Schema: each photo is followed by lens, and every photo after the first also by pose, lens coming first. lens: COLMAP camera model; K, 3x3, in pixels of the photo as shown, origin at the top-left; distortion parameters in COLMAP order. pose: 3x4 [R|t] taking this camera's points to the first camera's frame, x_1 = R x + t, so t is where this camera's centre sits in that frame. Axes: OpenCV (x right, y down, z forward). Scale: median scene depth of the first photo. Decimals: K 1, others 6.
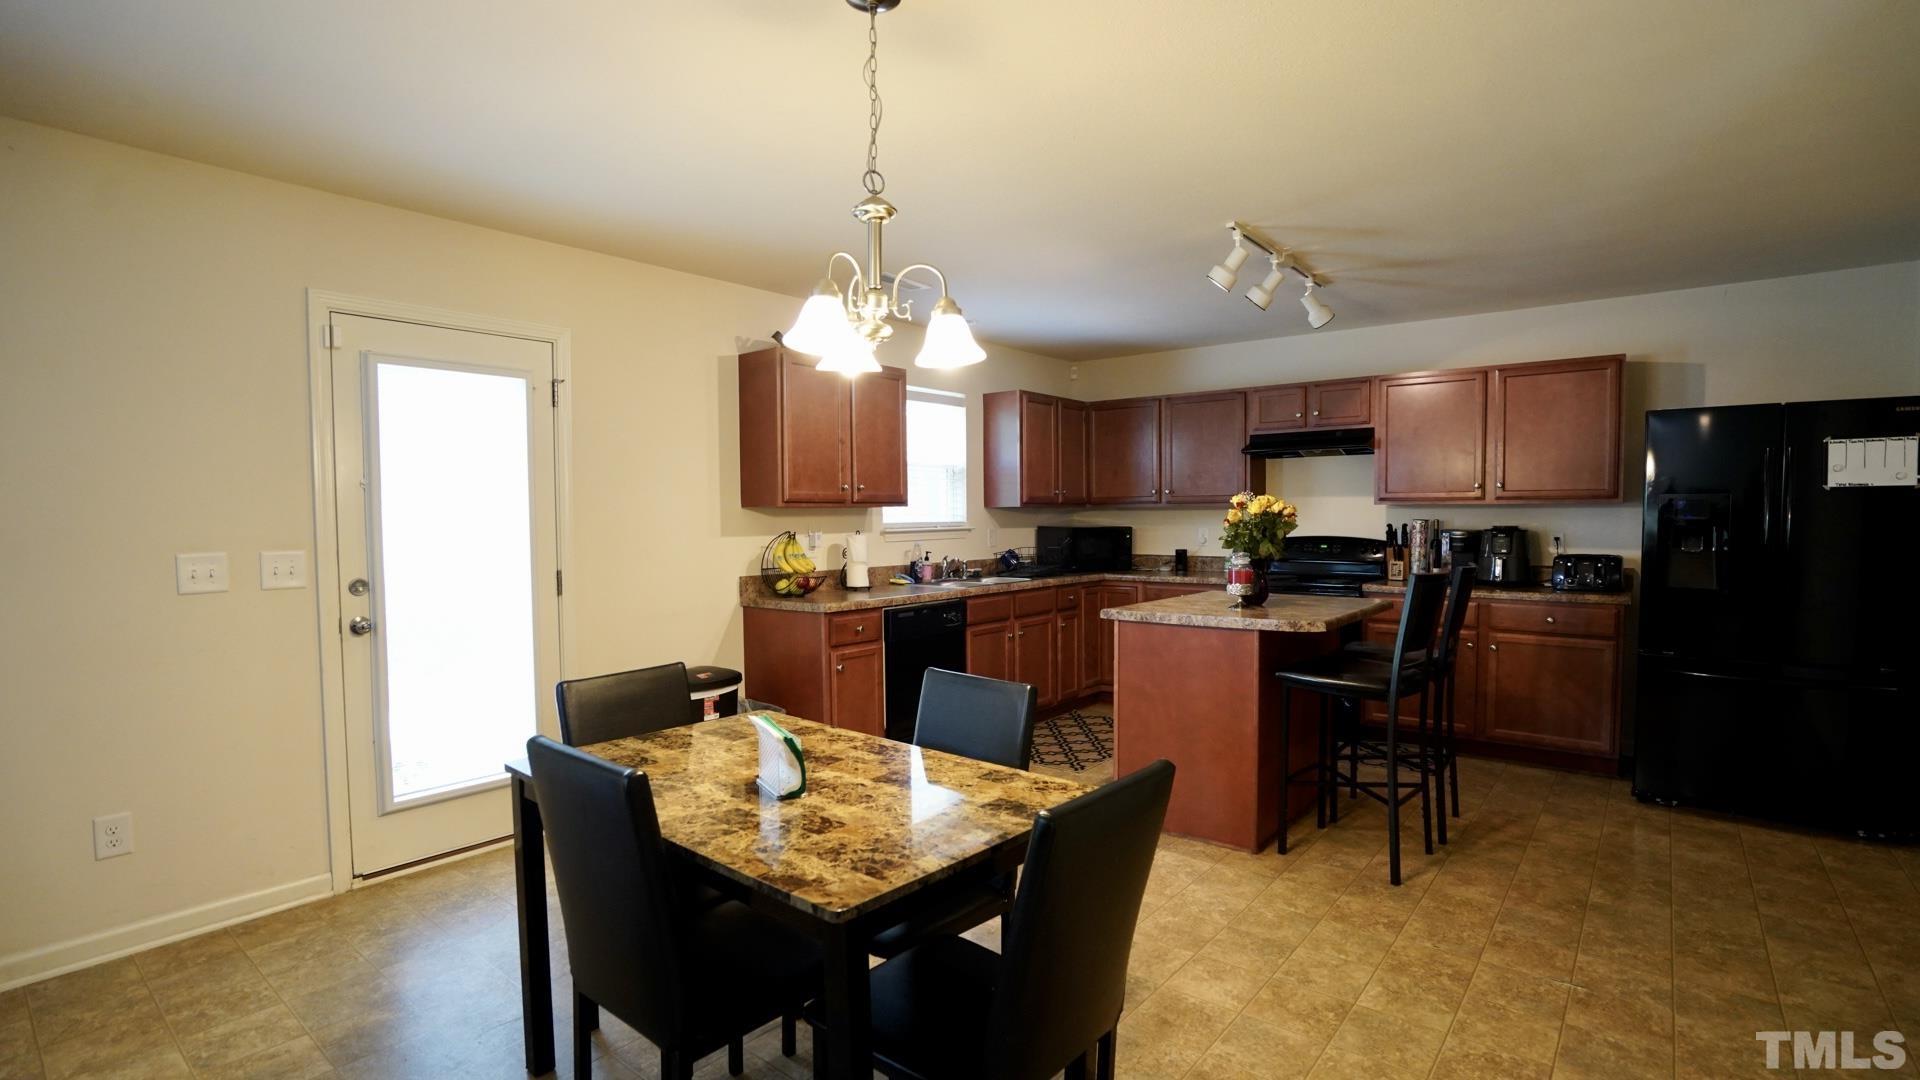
lens RADIAL K [[890.5, 0, 955.8], [0, 890.5, 549.8], [0, 0, 1]] dist [-0.046594, 0.000270]
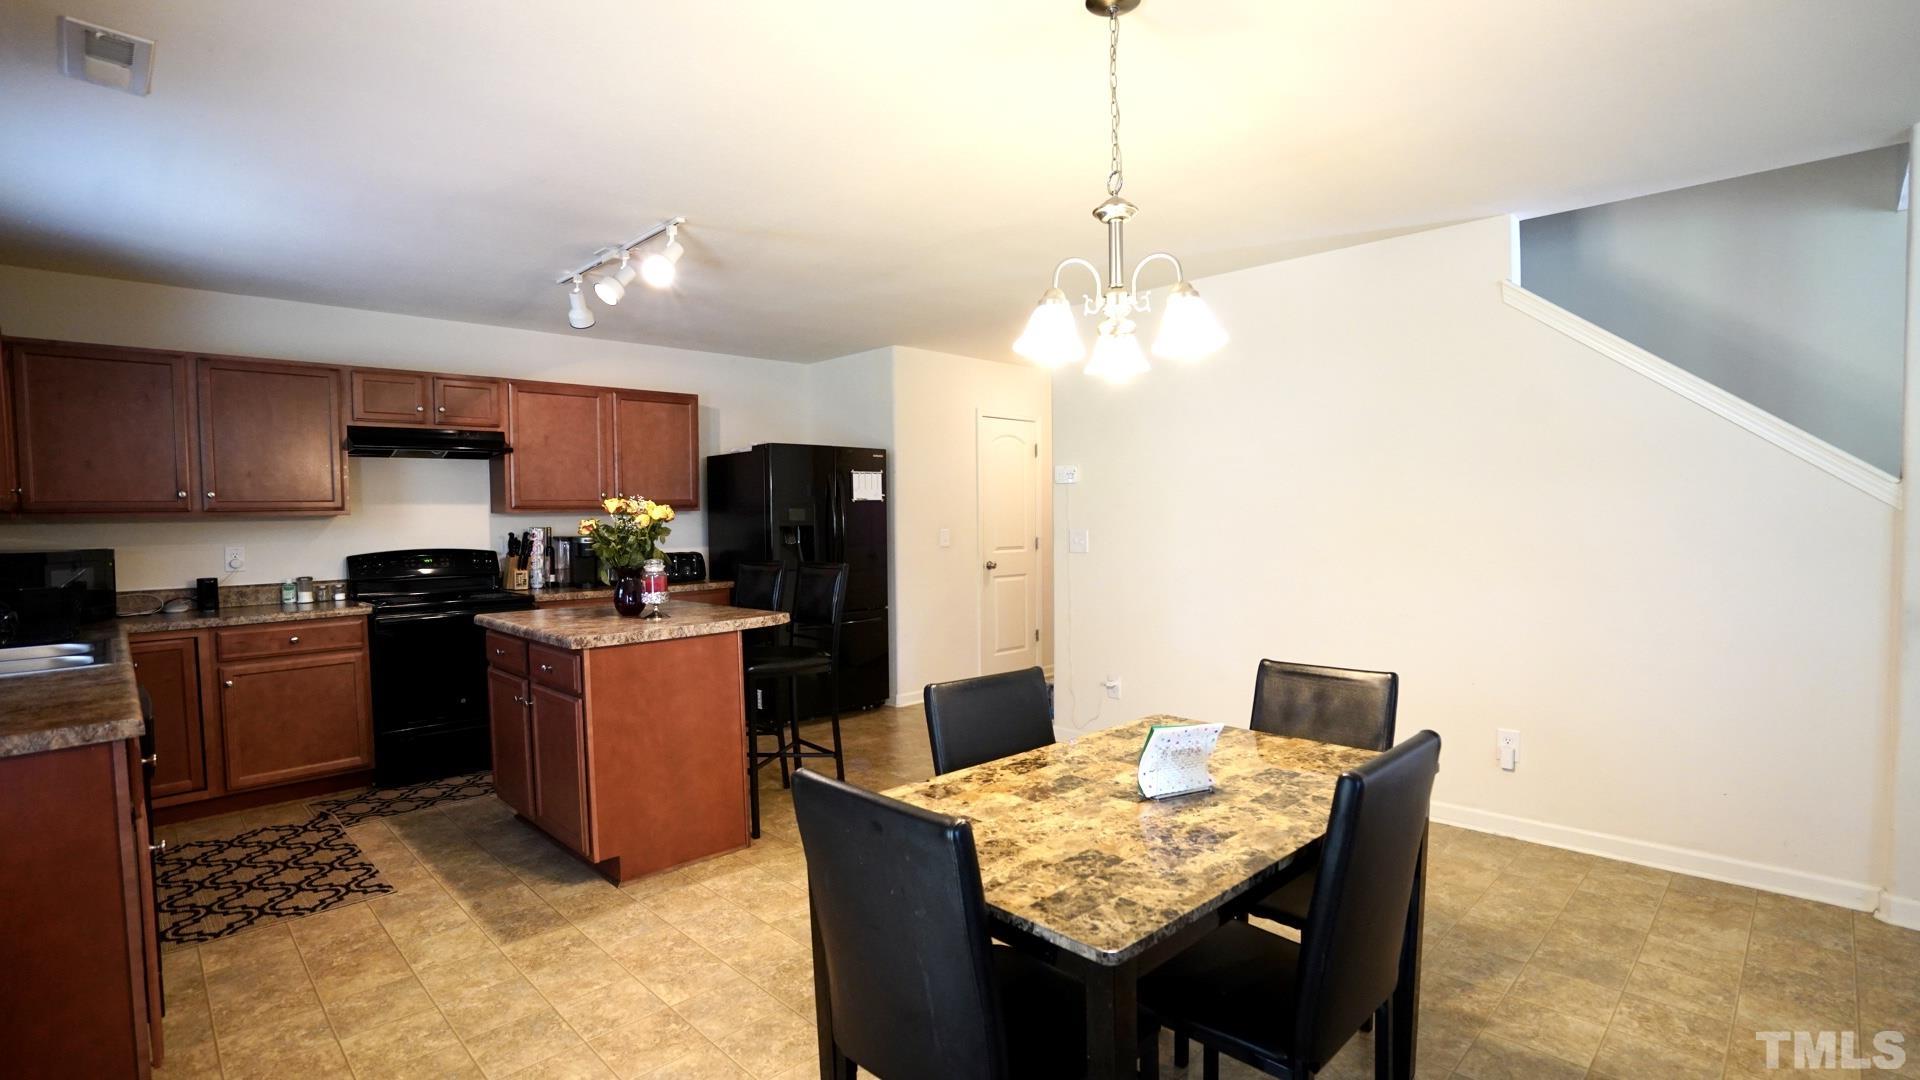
lens RADIAL K [[890.5, 0, 955.1], [0, 890.5, 548.1], [0, 0, 1]] dist [-0.046594, 0.000270]
pose [[0.120240, -0.031963, 0.992230, -0.466266], [0.054348, 0.998195, 0.025569, -0.012609], [-0.991256, 0.050851, 0.121760, 0.459120]]
